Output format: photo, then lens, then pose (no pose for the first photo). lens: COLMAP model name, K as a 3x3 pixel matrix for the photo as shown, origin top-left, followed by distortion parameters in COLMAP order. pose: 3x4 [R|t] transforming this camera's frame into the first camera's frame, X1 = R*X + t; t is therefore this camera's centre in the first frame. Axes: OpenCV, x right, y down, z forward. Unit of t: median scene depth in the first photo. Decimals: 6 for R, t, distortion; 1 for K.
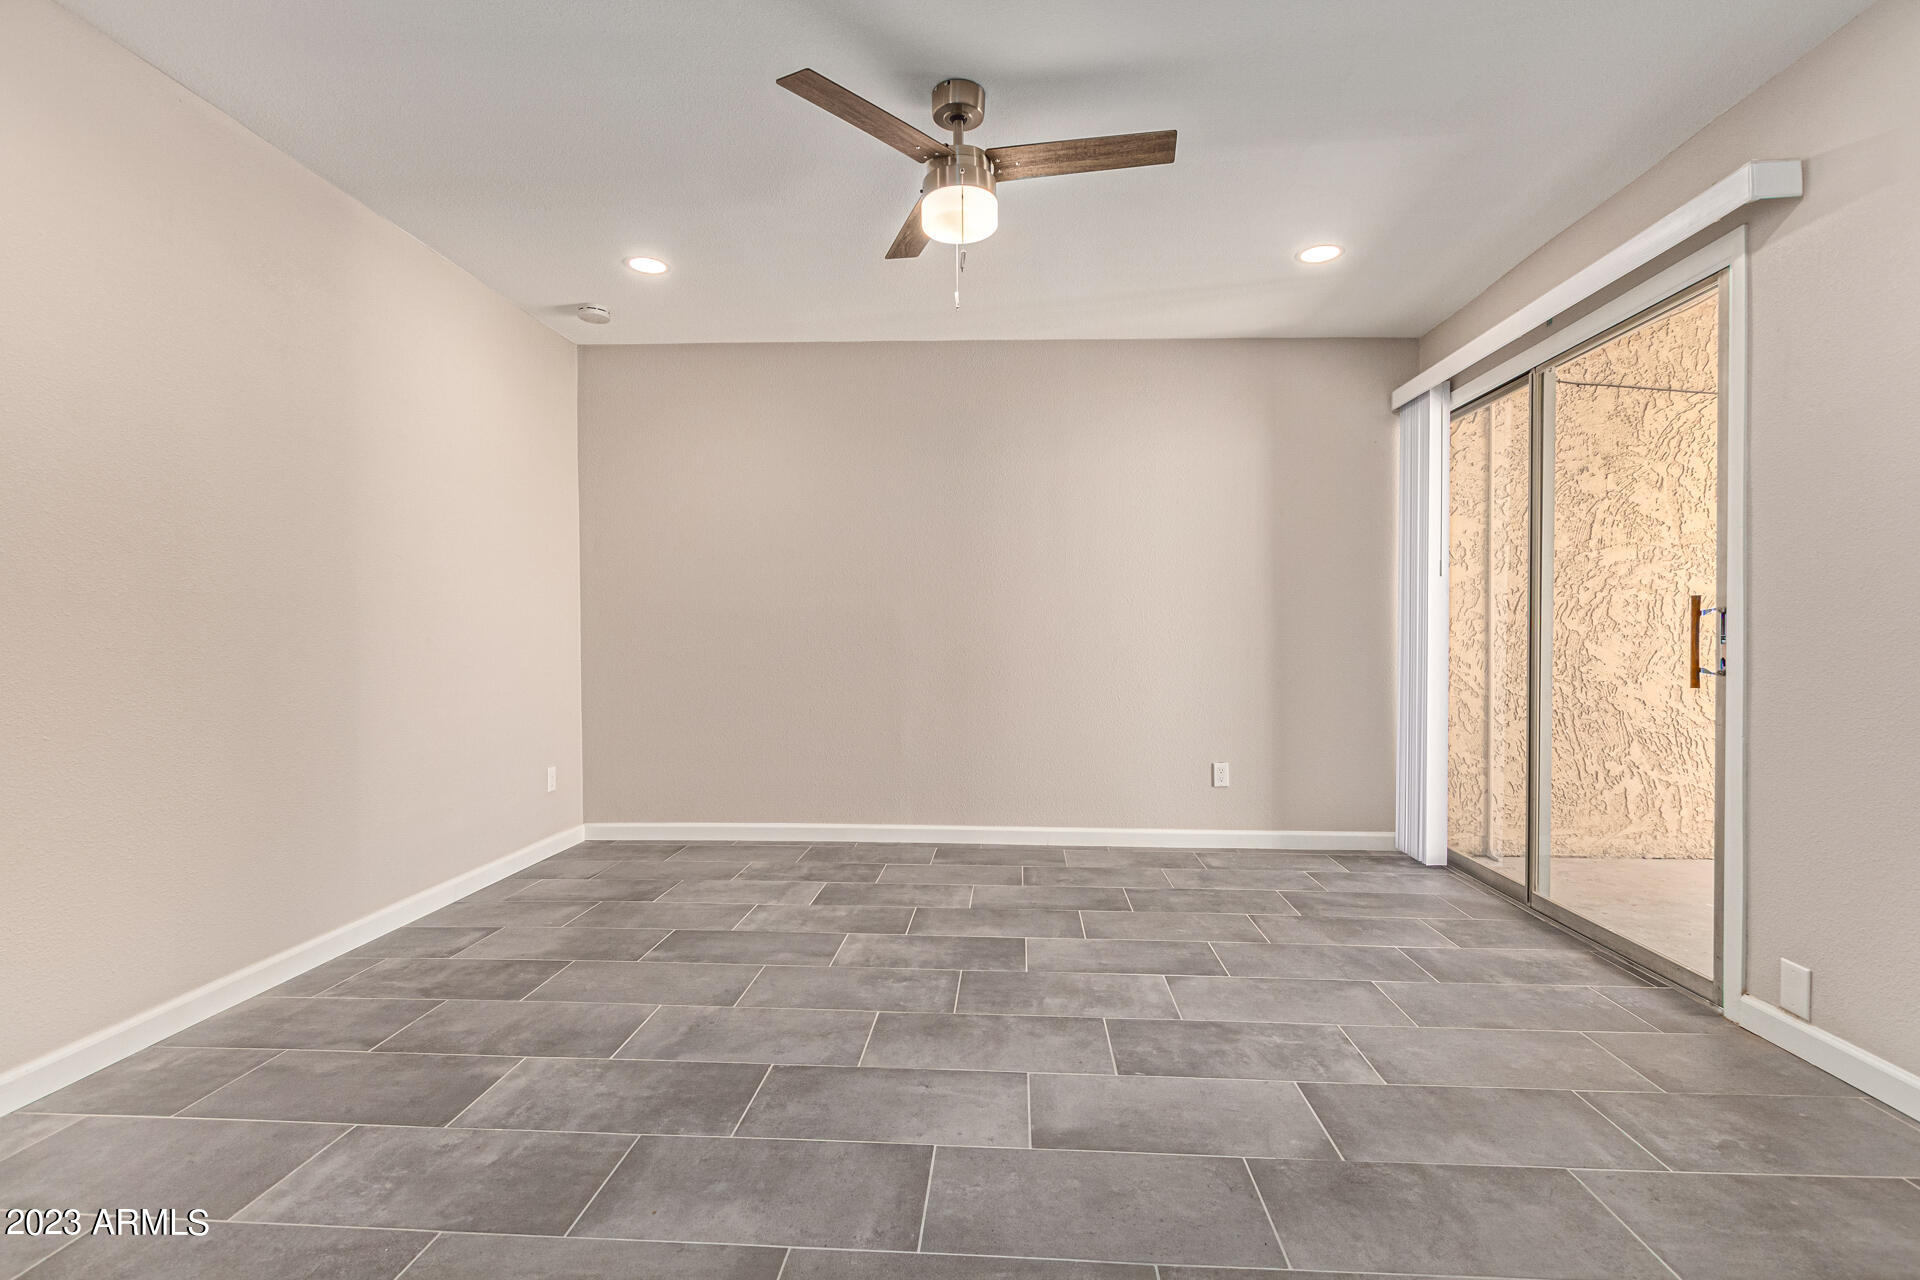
lens RADIAL K [[888.0, 0, 953.1], [0, 888.0, 647.9], [0, 0, 1]] dist [0.010718, -0.003874]
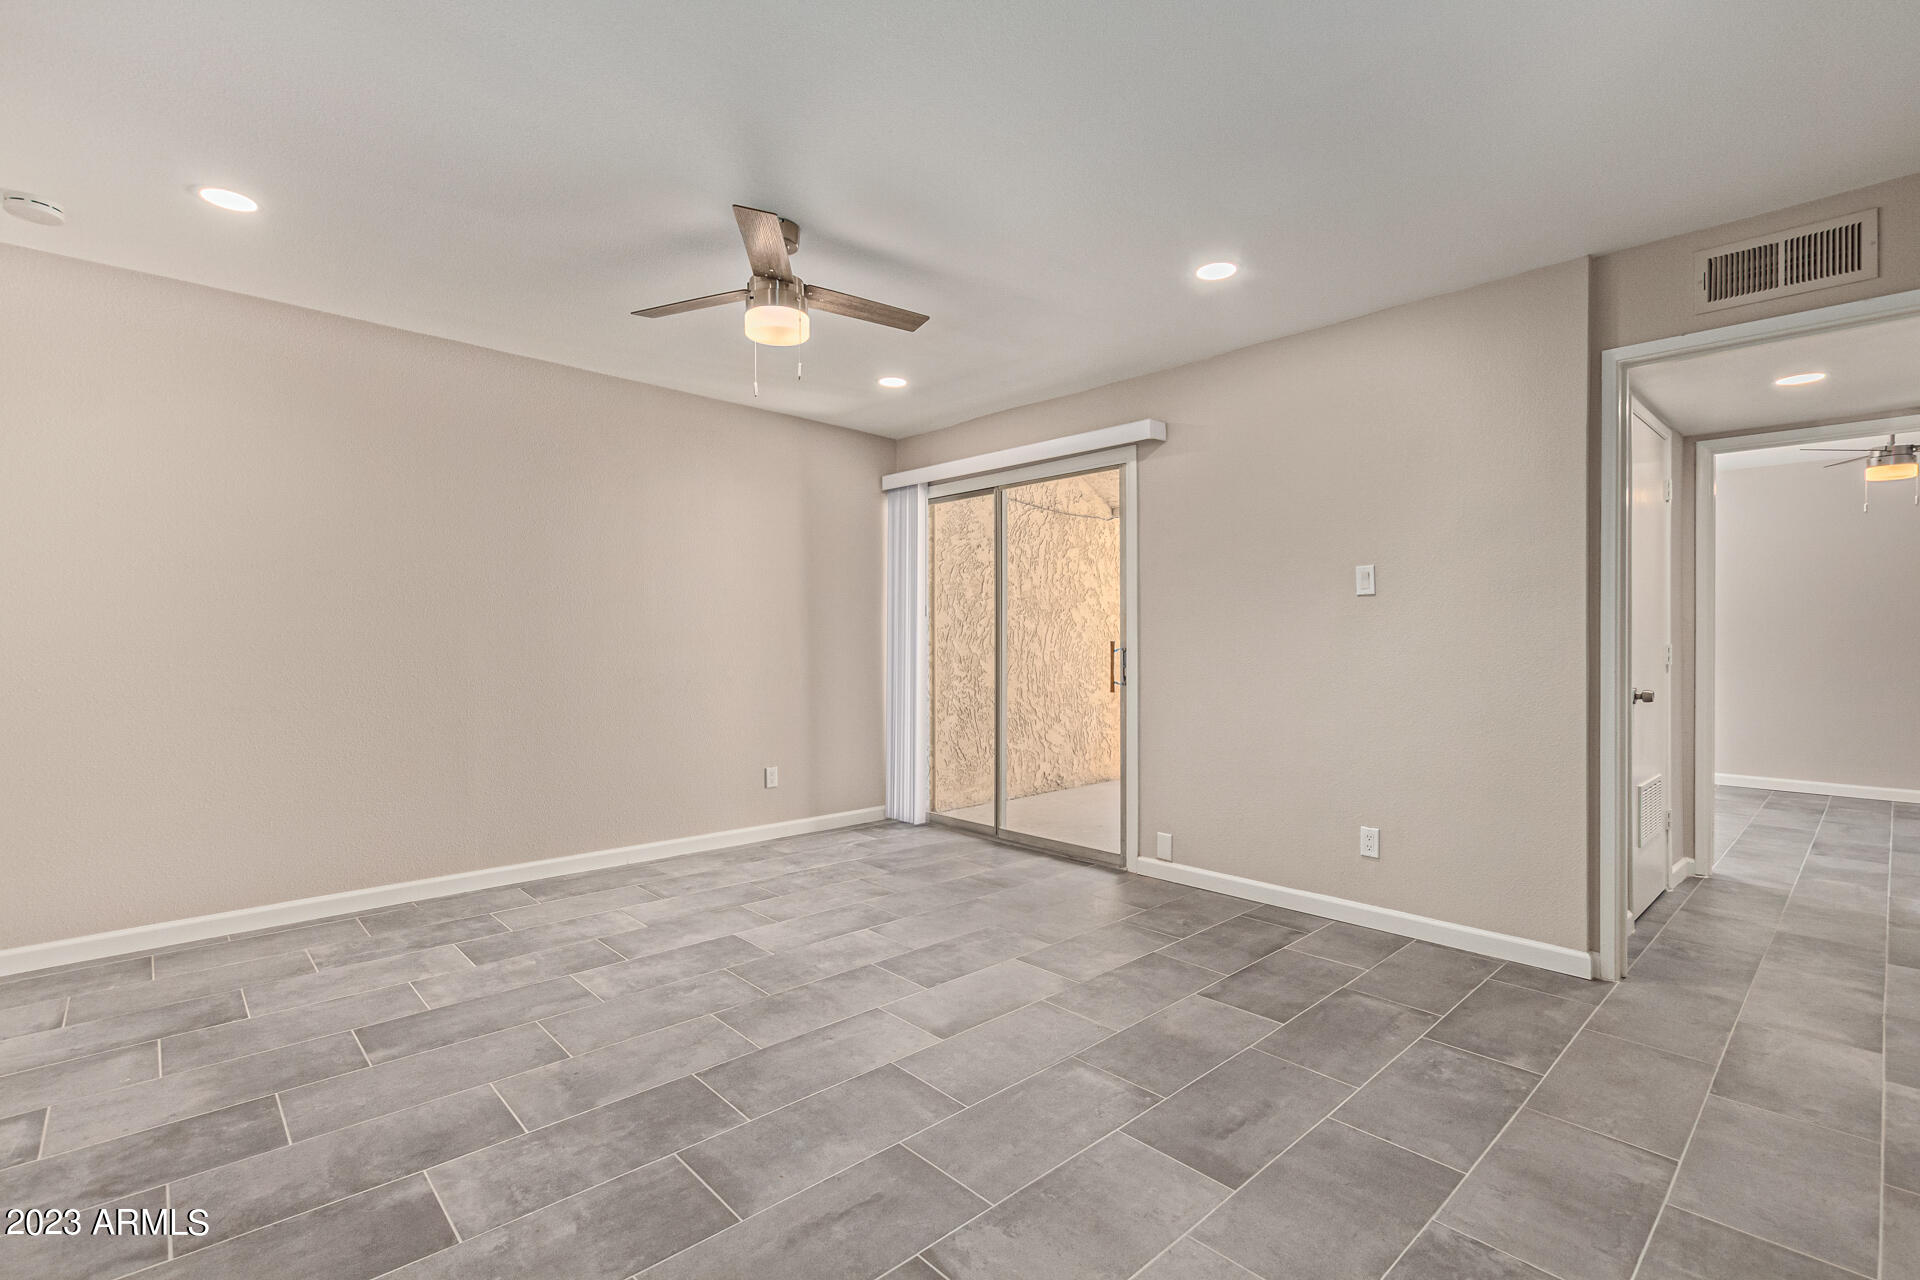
lens RADIAL K [[888.0, 0, 959.8], [0, 888.0, 645.6], [0, 0, 1]] dist [0.010718, -0.003874]
pose [[0.682603, -0.005143, 0.730771, -0.485810], [0.010605, 0.999940, -0.002869, -0.033830], [-0.730712, 0.009708, 0.682617, 0.001953]]
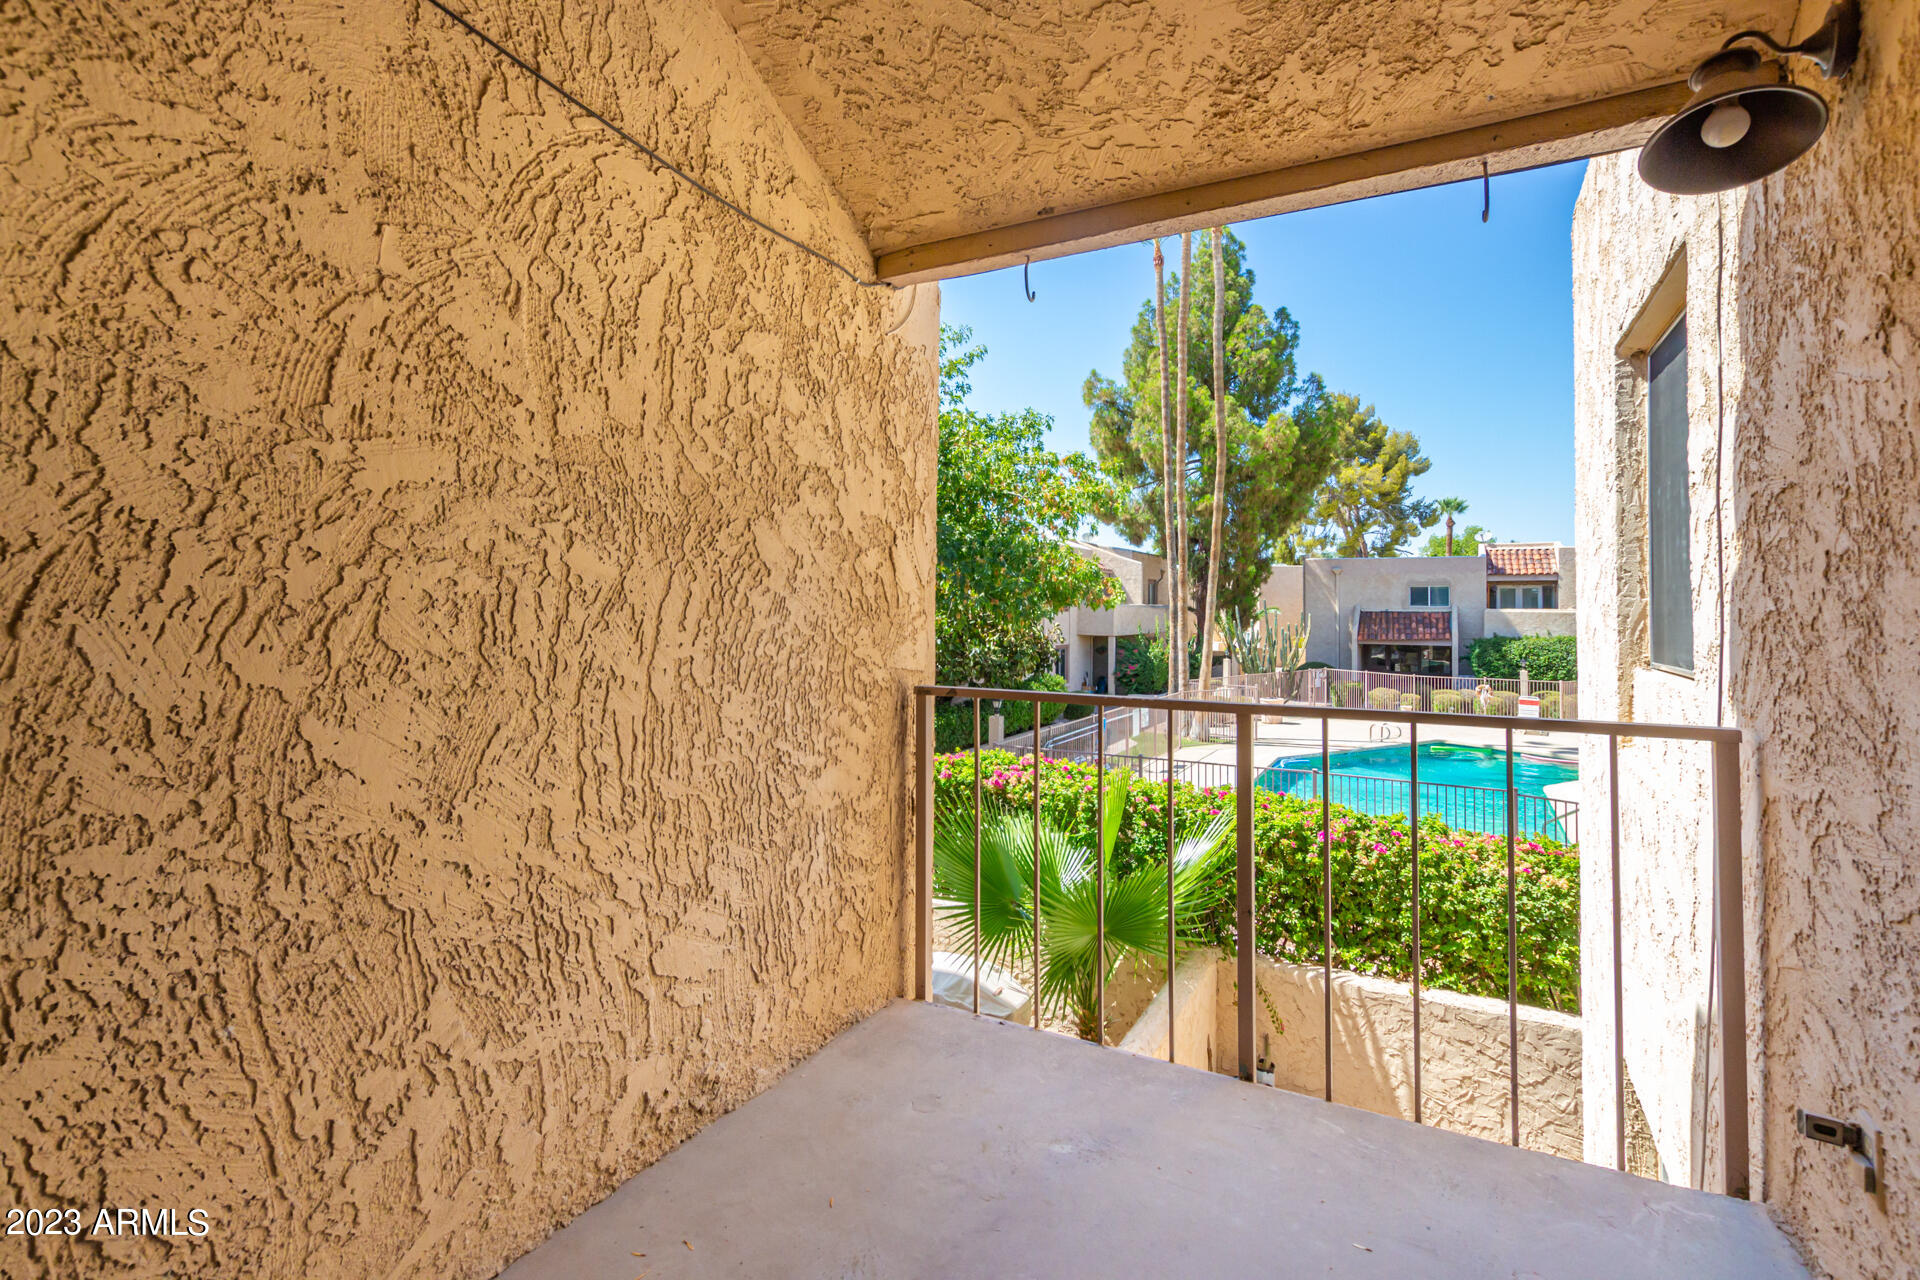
lens RADIAL K [[888.0, 0, 950.9], [0, 888.0, 578.1], [0, 0, 1]] dist [0.010718, -0.003874]
pose [[0.412573, 0.036821, 0.910180, 0.607483], [0.004703, 0.999083, -0.042550, -0.051183], [-0.910913, 0.021835, 0.412021, 0.779438]]
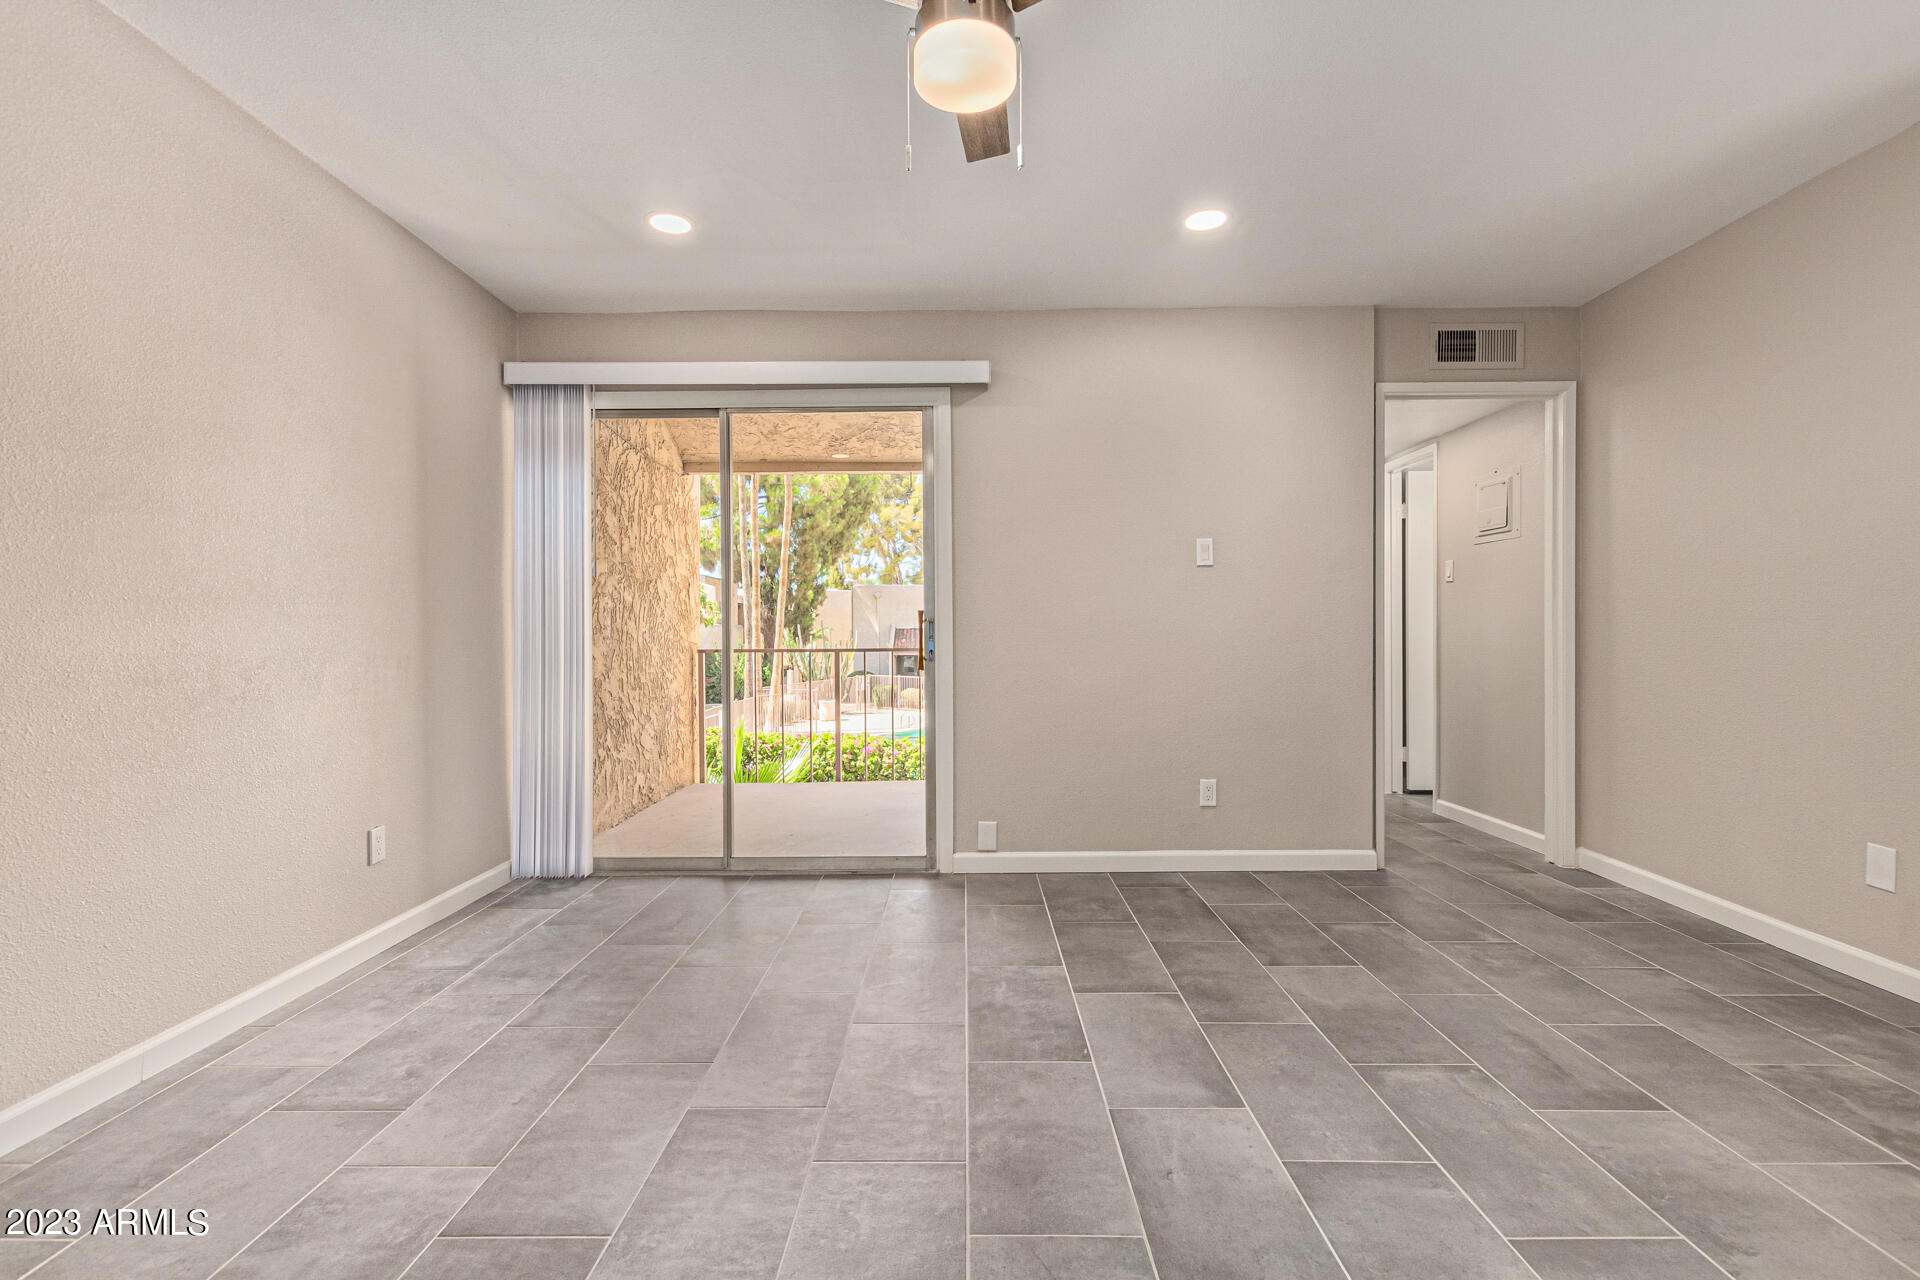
lens RADIAL K [[888.0, 0, 959.4], [0, 888.0, 642.3], [0, 0, 1]] dist [0.010718, -0.003874]
pose [[-0.073419, -0.009616, 0.997255, -0.503928], [0.020373, 0.999730, 0.011139, -0.013432], [-0.997093, 0.021135, -0.073203, 0.739667]]
